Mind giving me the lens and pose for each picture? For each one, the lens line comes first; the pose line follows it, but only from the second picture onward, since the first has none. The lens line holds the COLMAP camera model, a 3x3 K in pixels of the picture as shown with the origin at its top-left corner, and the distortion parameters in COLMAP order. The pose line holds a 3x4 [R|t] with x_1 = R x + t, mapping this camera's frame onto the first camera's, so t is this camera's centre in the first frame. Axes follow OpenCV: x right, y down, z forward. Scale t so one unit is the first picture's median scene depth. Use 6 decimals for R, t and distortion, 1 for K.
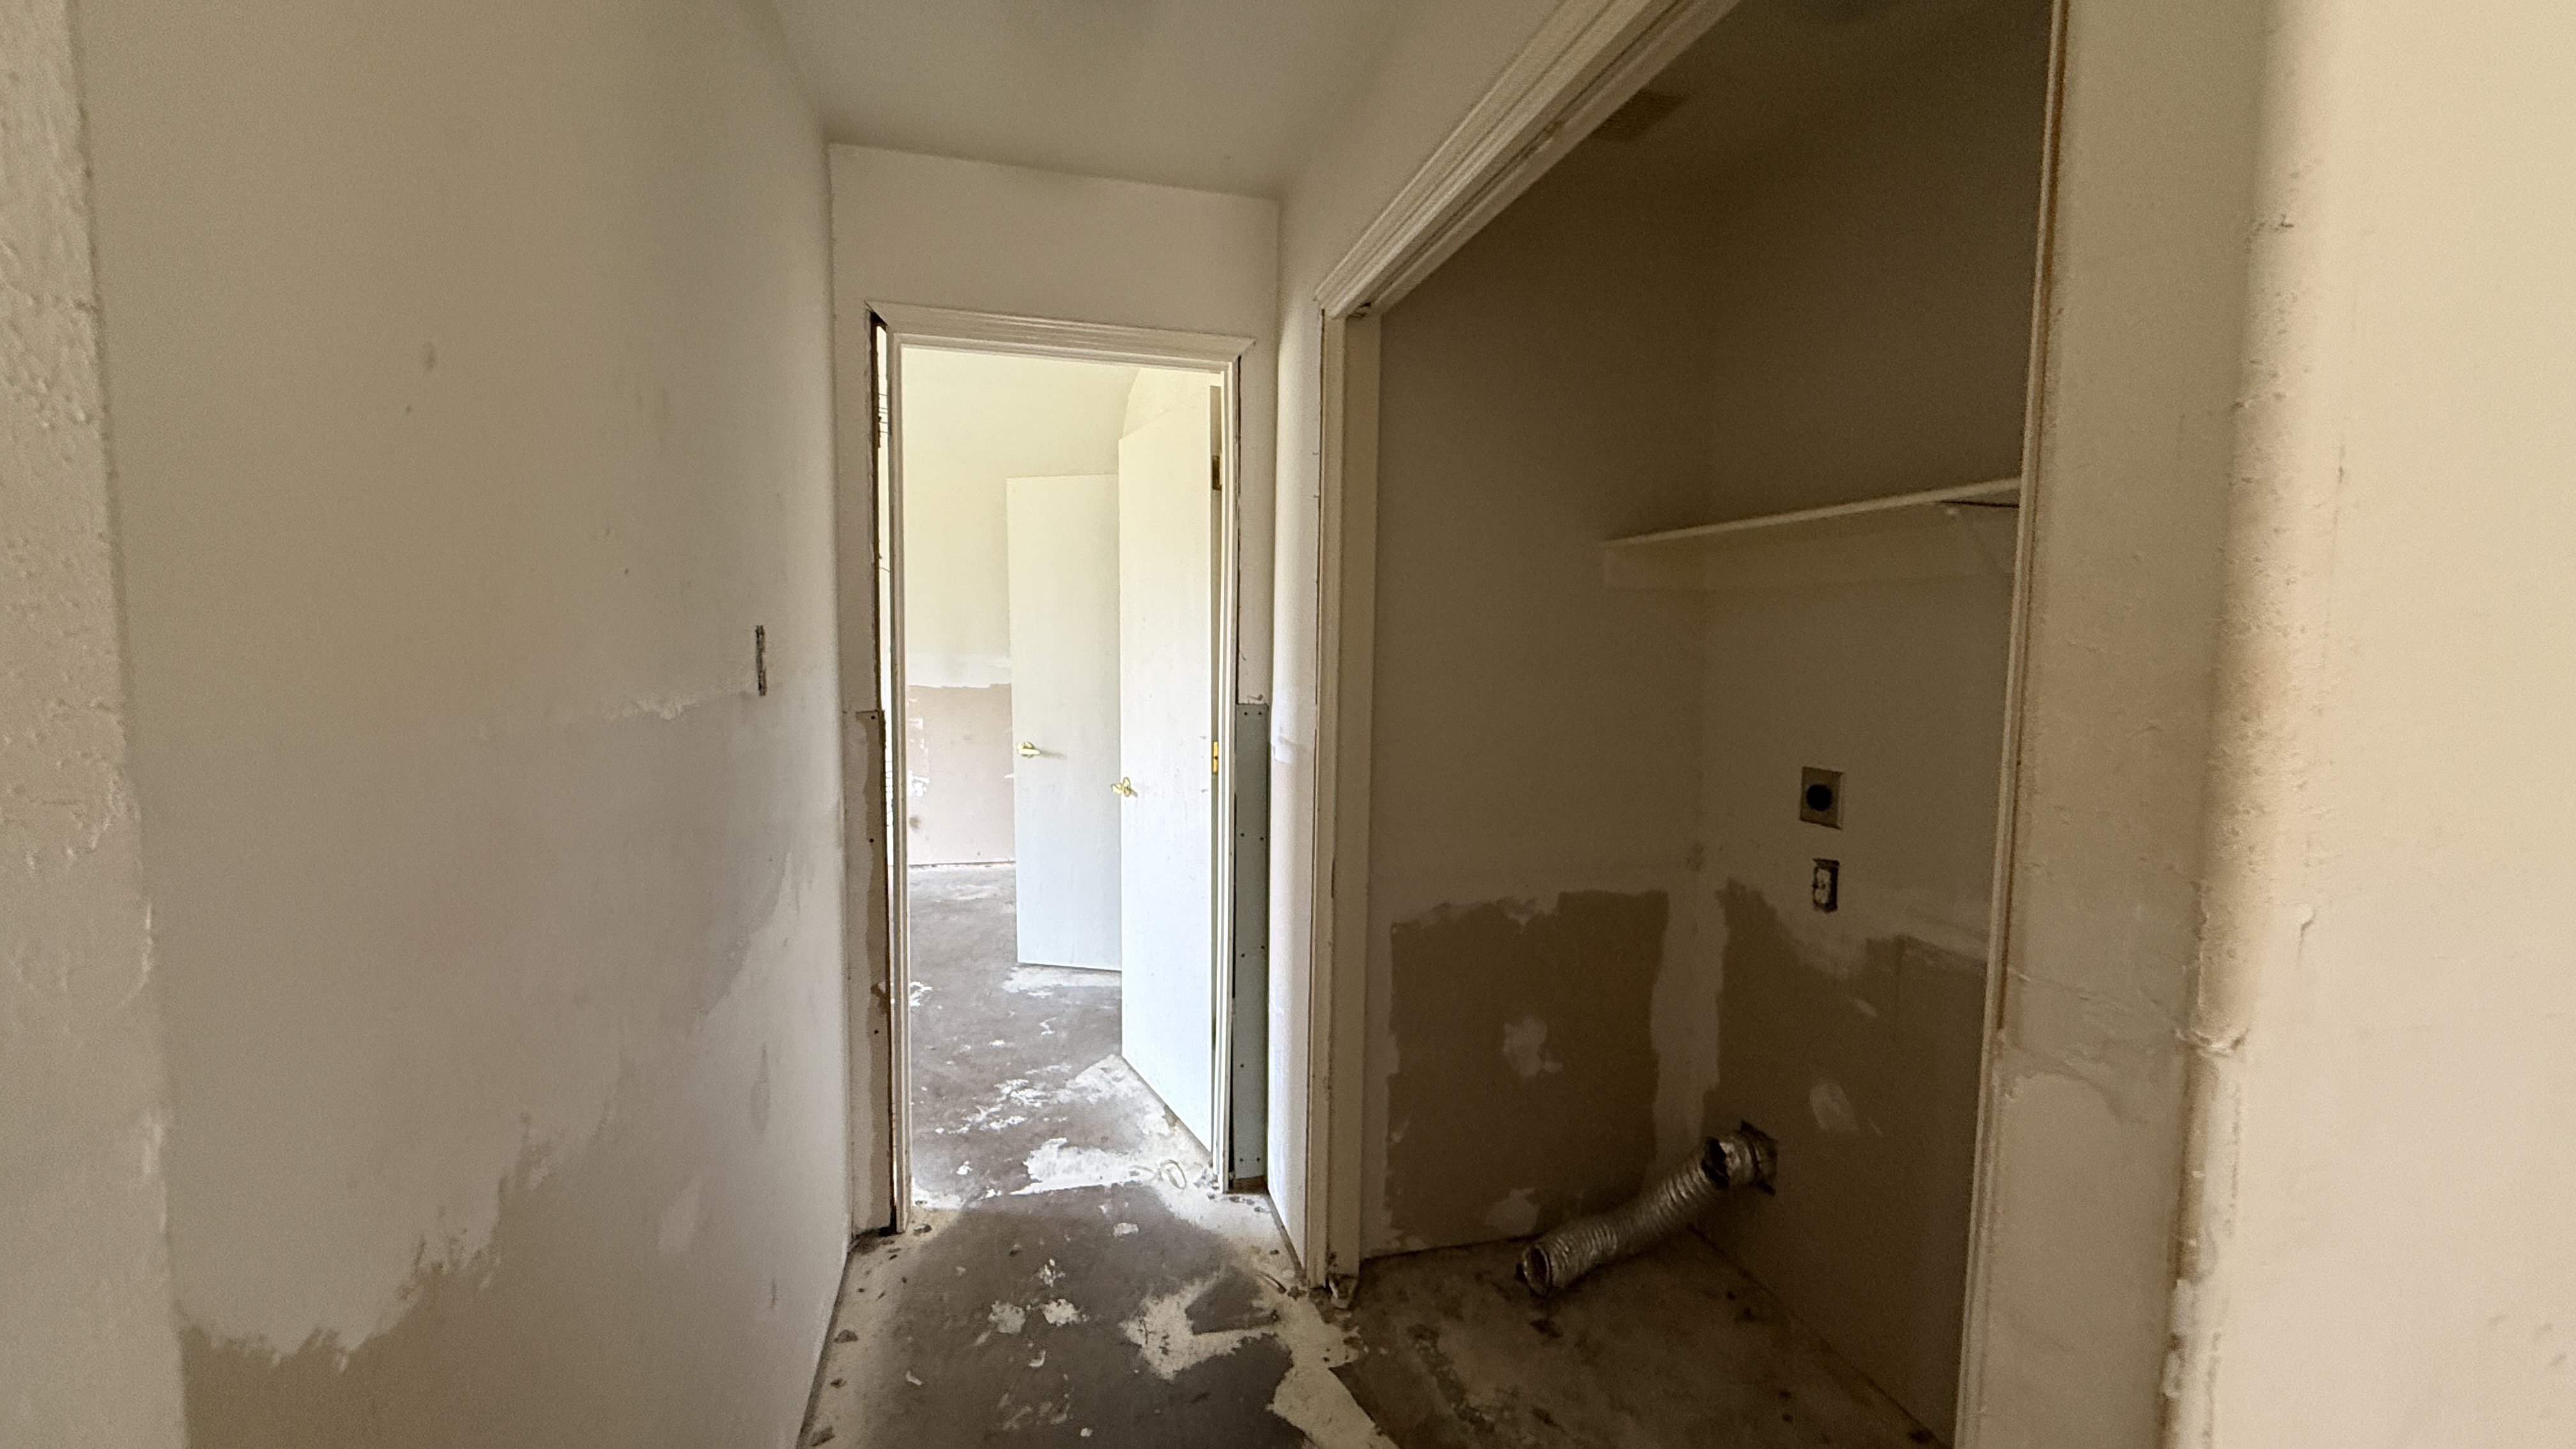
lens RADIAL K [[1028.4, 0, 1290.3], [0, 1028.4, 703.8], [0, 0, 1]] dist [-0.001554, 0.000705]
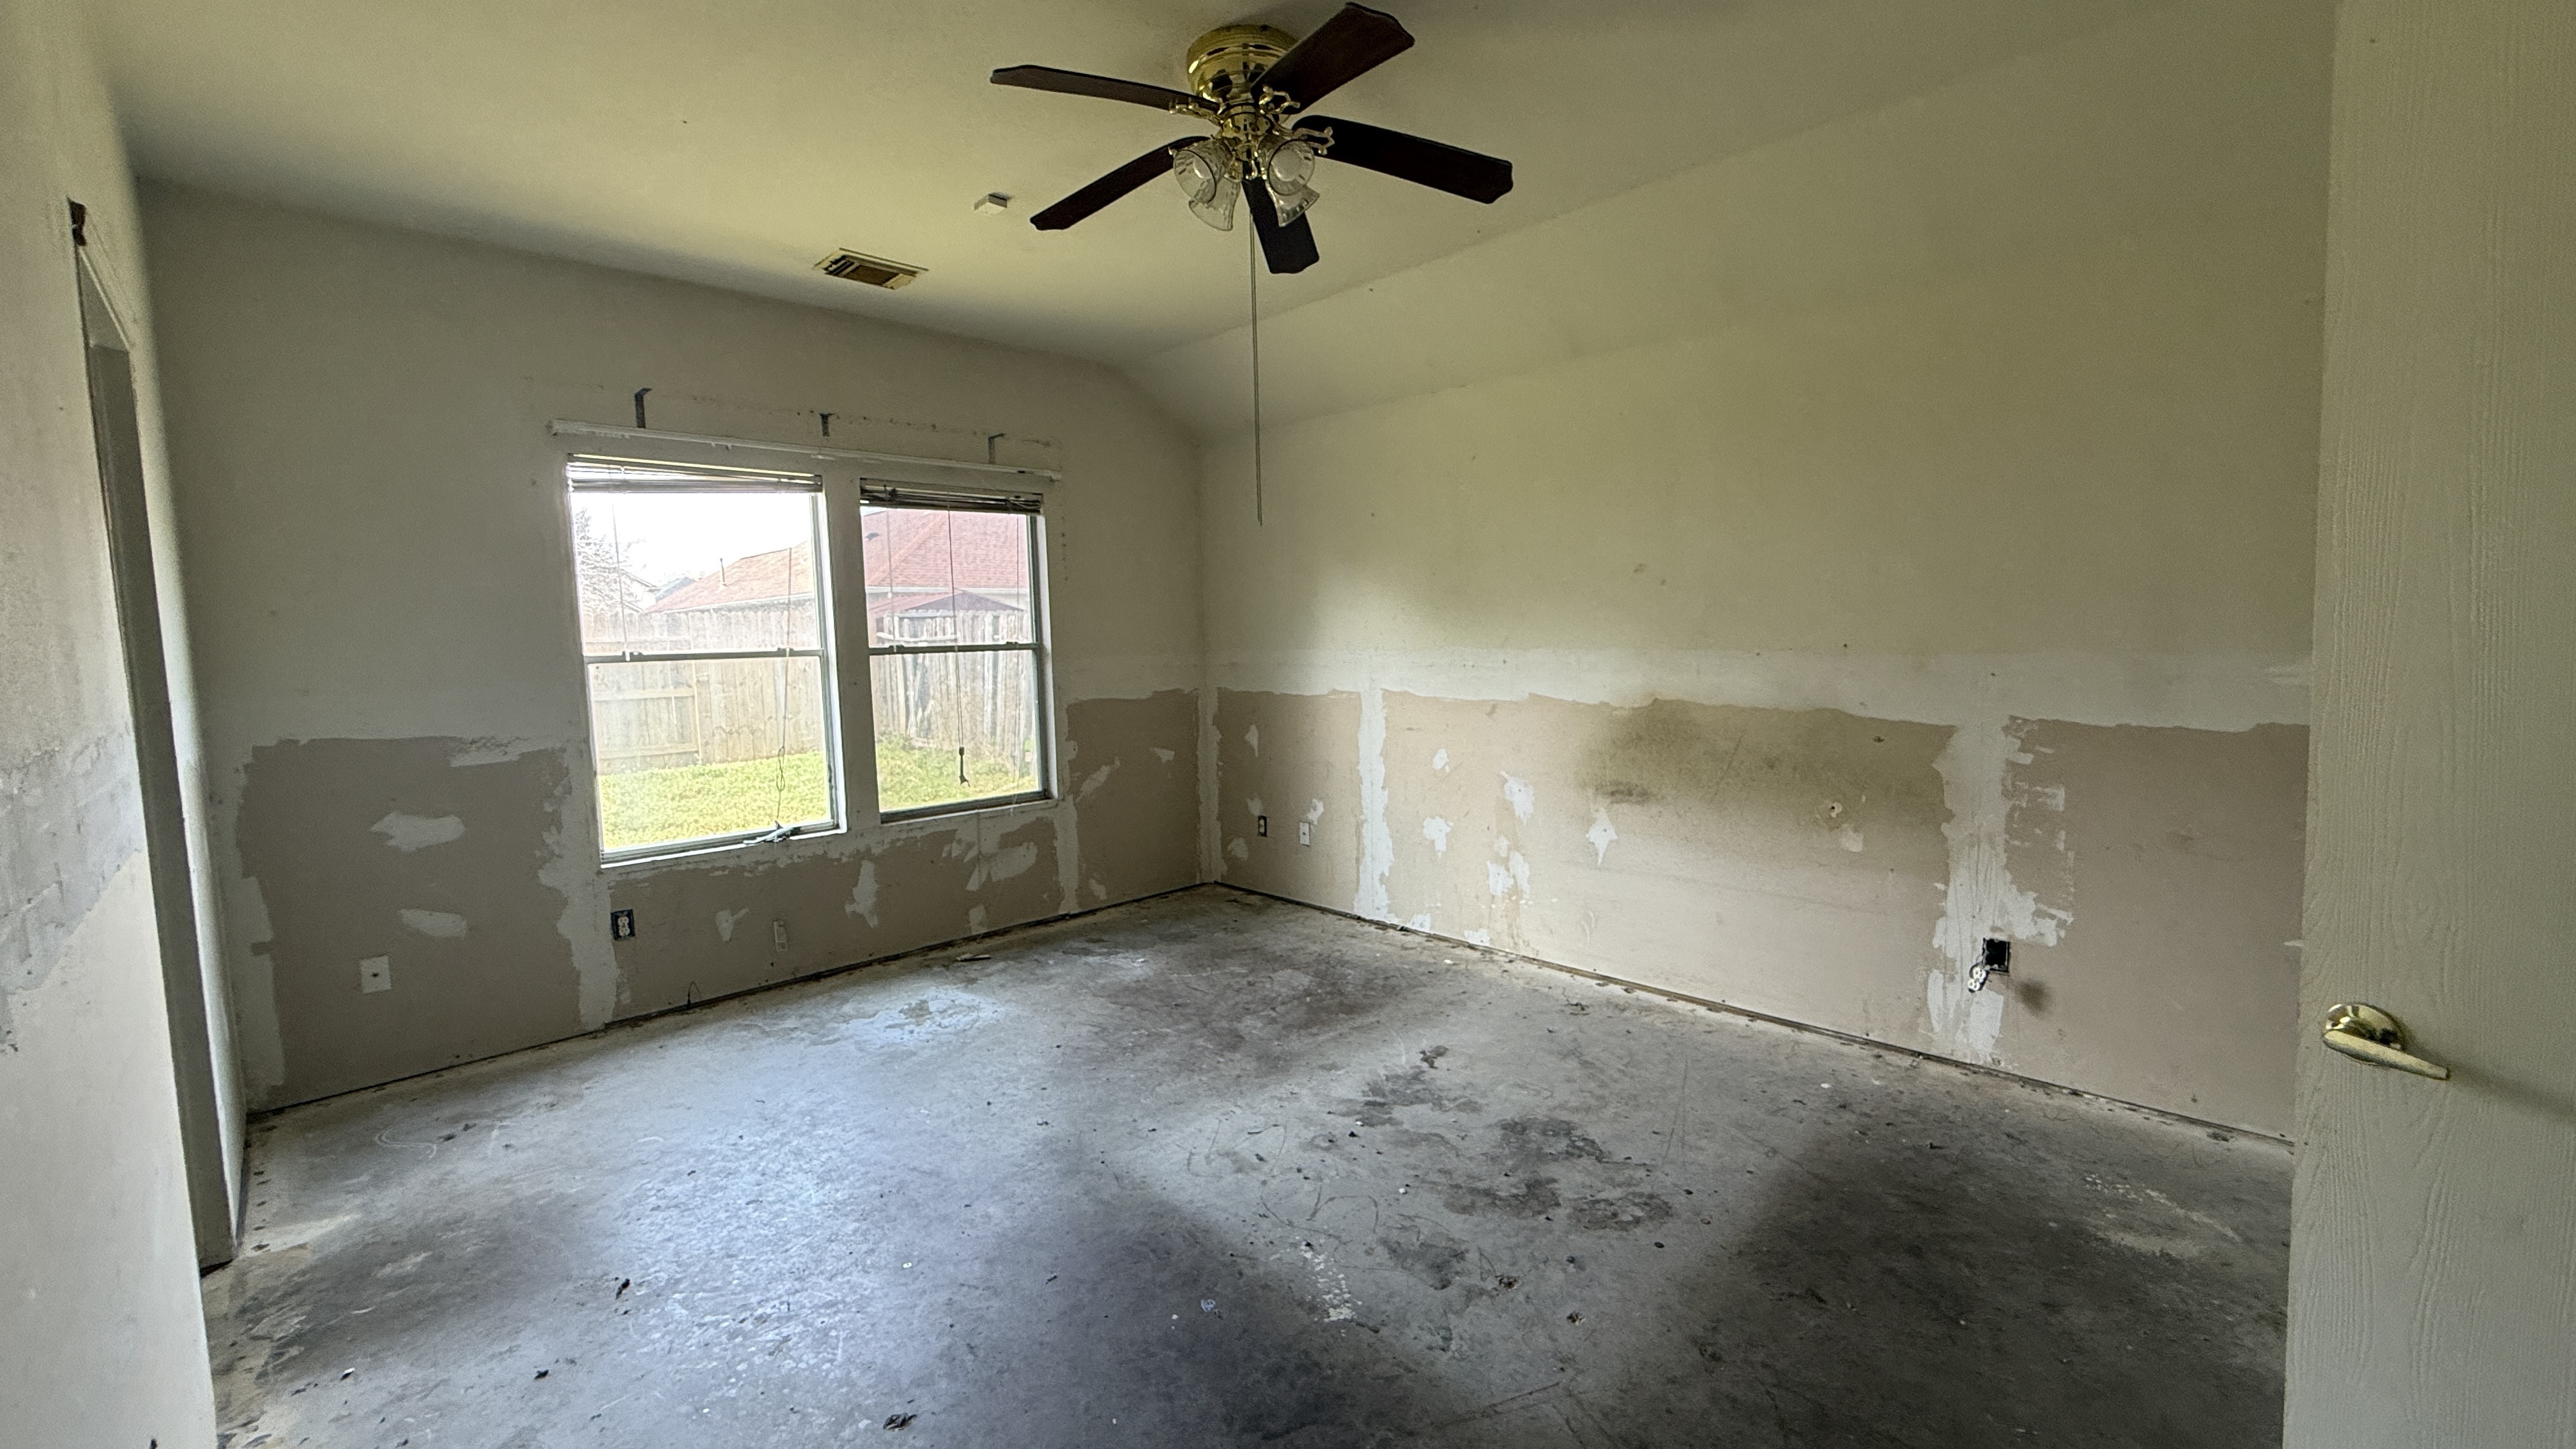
lens RADIAL K [[1028.4, 0, 1277.5], [0, 1028.4, 728.5], [0, 0, 1]] dist [-0.001554, 0.000705]
pose [[0.483792, 0.052171, -0.873627, -0.175385], [-0.026363, 0.998637, 0.045038, -0.038089], [0.874786, 0.001242, 0.484508, 0.669595]]
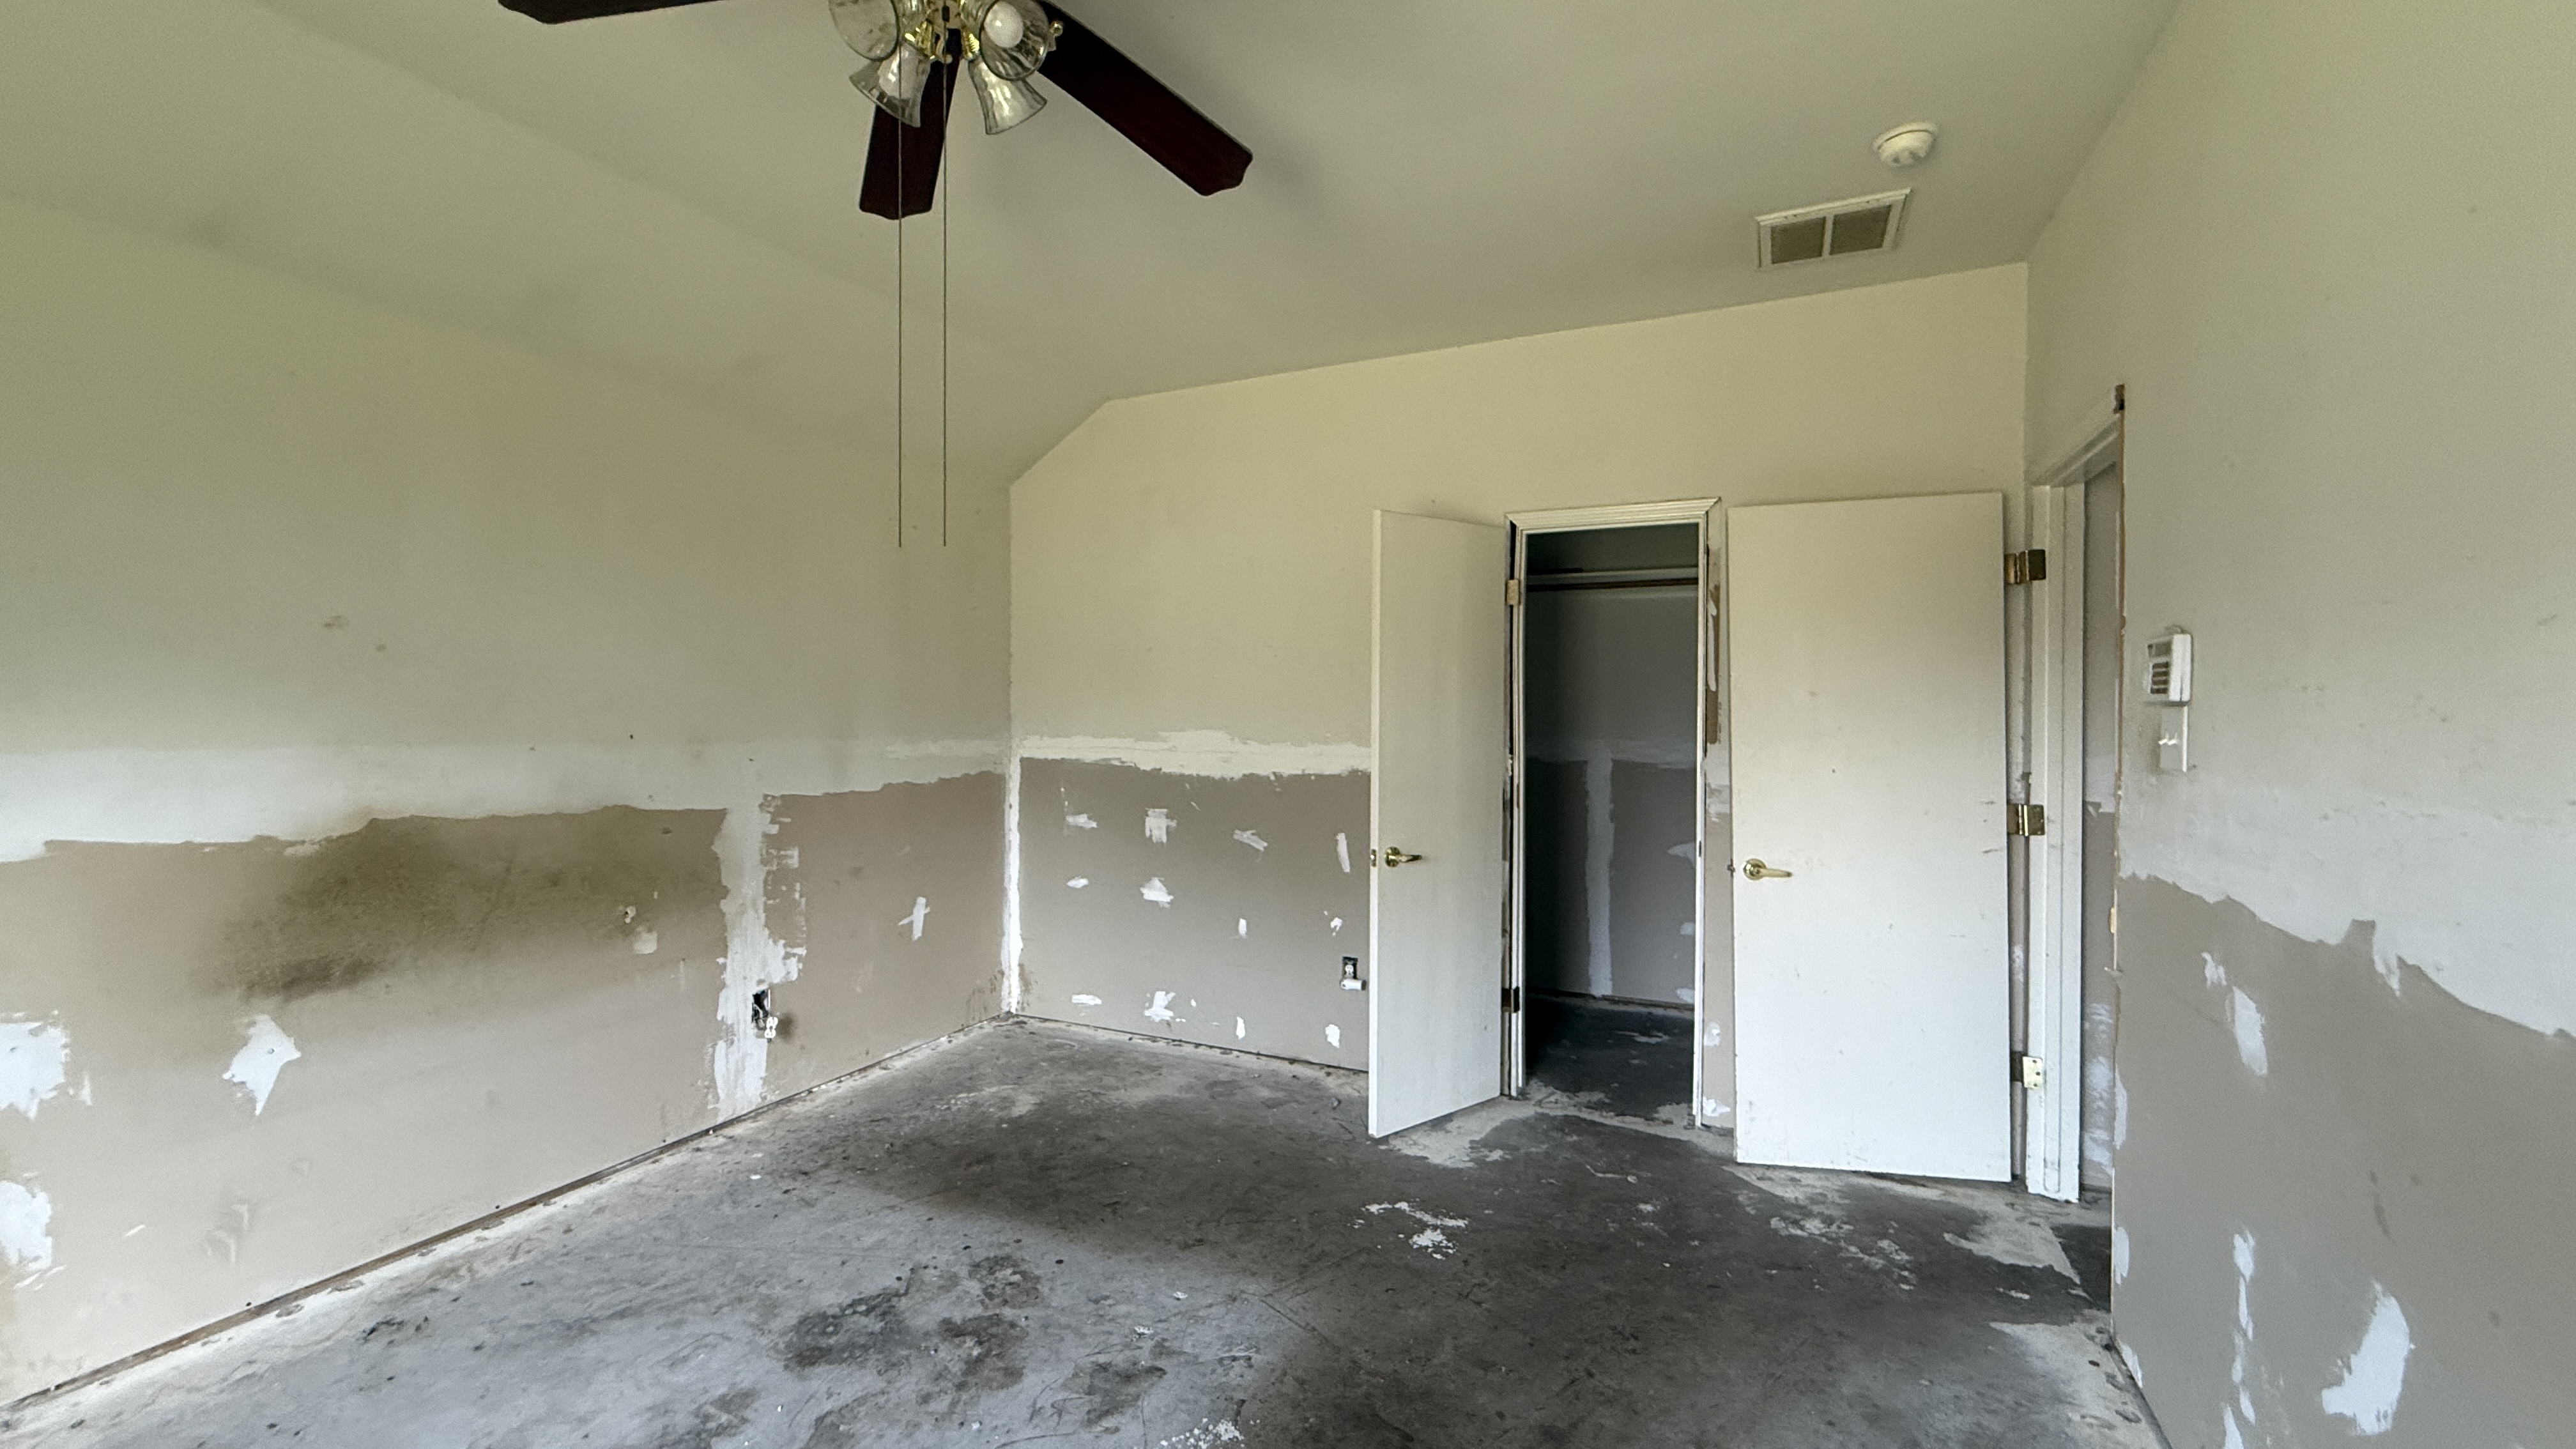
lens RADIAL K [[1028.4, 0, 1285.3], [0, 1028.4, 719.6], [0, 0, 1]] dist [-0.001554, 0.000705]
pose [[0.640647, -0.020805, 0.767553, -0.952828], [0.055603, 0.998265, -0.019351, -0.049902], [-0.765820, 0.055075, 0.640693, 0.592752]]
